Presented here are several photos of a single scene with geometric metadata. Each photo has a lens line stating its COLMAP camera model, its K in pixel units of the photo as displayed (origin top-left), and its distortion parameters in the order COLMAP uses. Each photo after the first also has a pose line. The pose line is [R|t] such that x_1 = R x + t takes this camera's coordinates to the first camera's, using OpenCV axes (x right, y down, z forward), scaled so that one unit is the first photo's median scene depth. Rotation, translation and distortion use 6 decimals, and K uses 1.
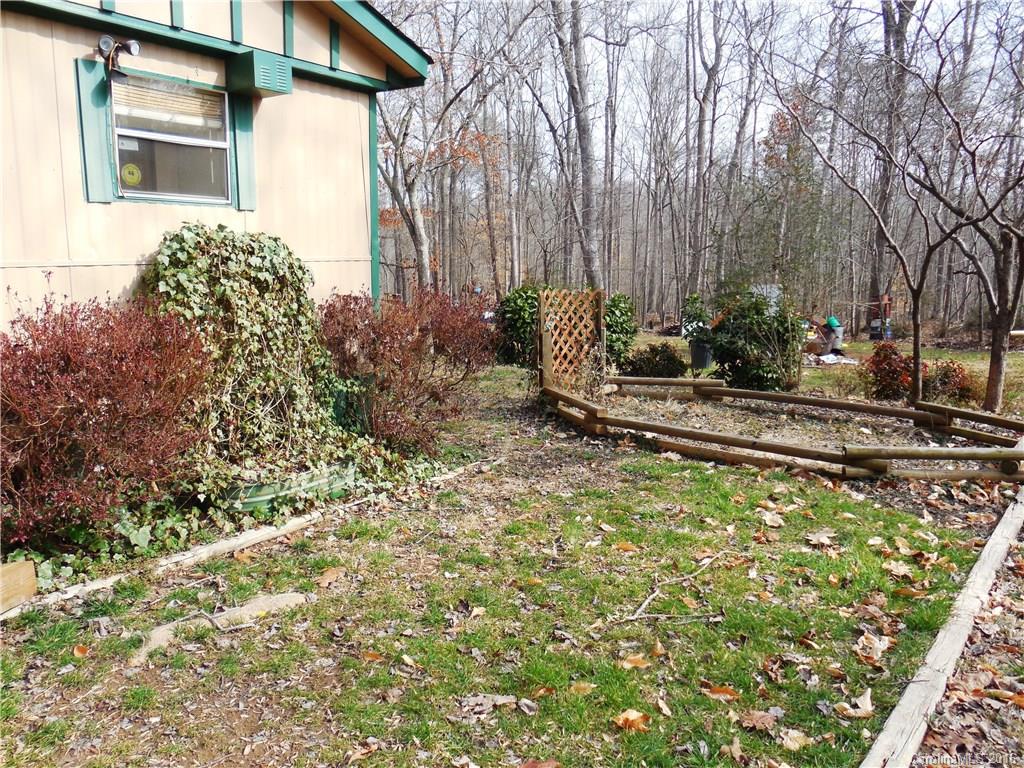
lens RADIAL K [[769.0, 0, 512.0], [0, 769.0, 384.0], [0, 0, 1]] dist [-0.074324, 0.043348]
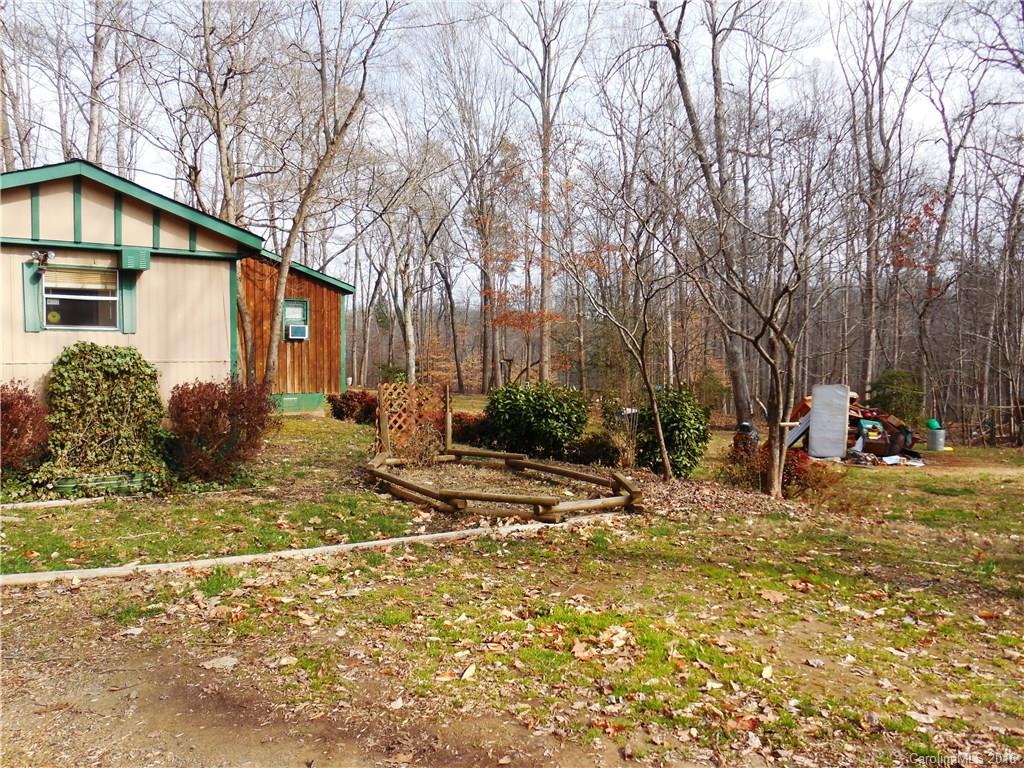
lens RADIAL K [[769.0, 0, 512.0], [0, 769.0, 384.0], [0, 0, 1]] dist [-0.074324, 0.043348]
pose [[0.949277, 0.012231, -0.314202, 1.145263], [-0.052721, 0.991289, -0.120695, 0.058523], [0.309989, 0.131138, 0.941653, -0.401109]]
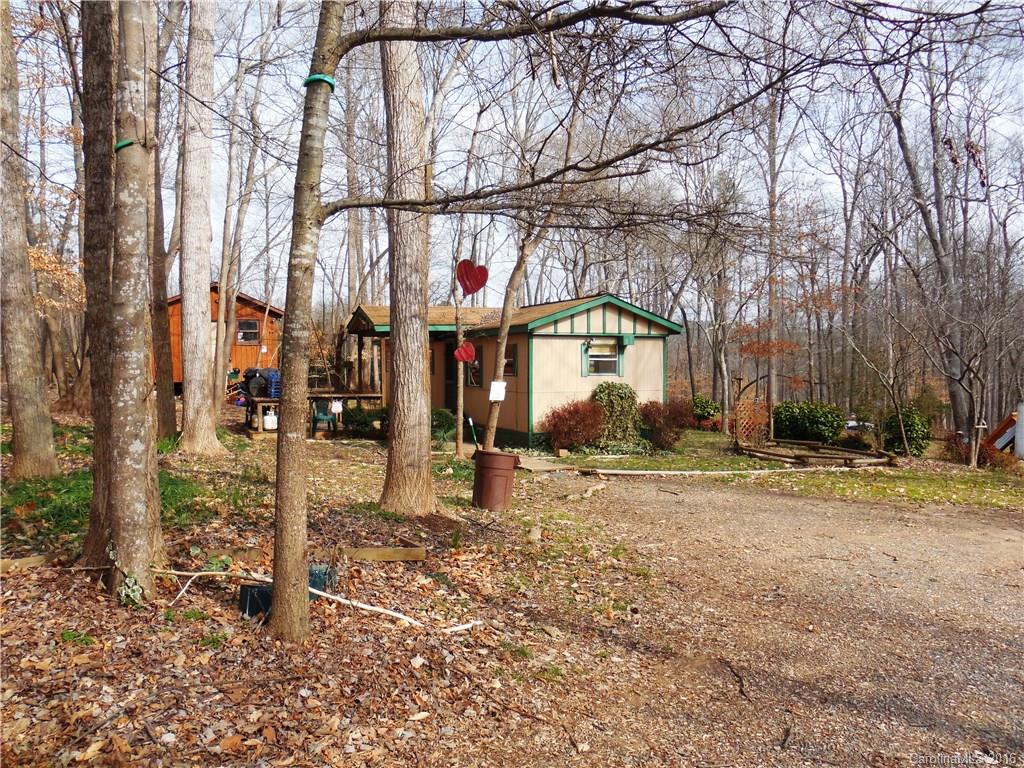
lens RADIAL K [[769.0, 0, 512.0], [0, 769.0, 384.0], [0, 0, 1]] dist [-0.074324, 0.043348]
pose [[0.841947, 0.009360, -0.539479, 1.262859], [-0.088157, 0.988800, -0.120428, 0.309611], [0.532309, 0.148953, 0.833342, -2.461843]]
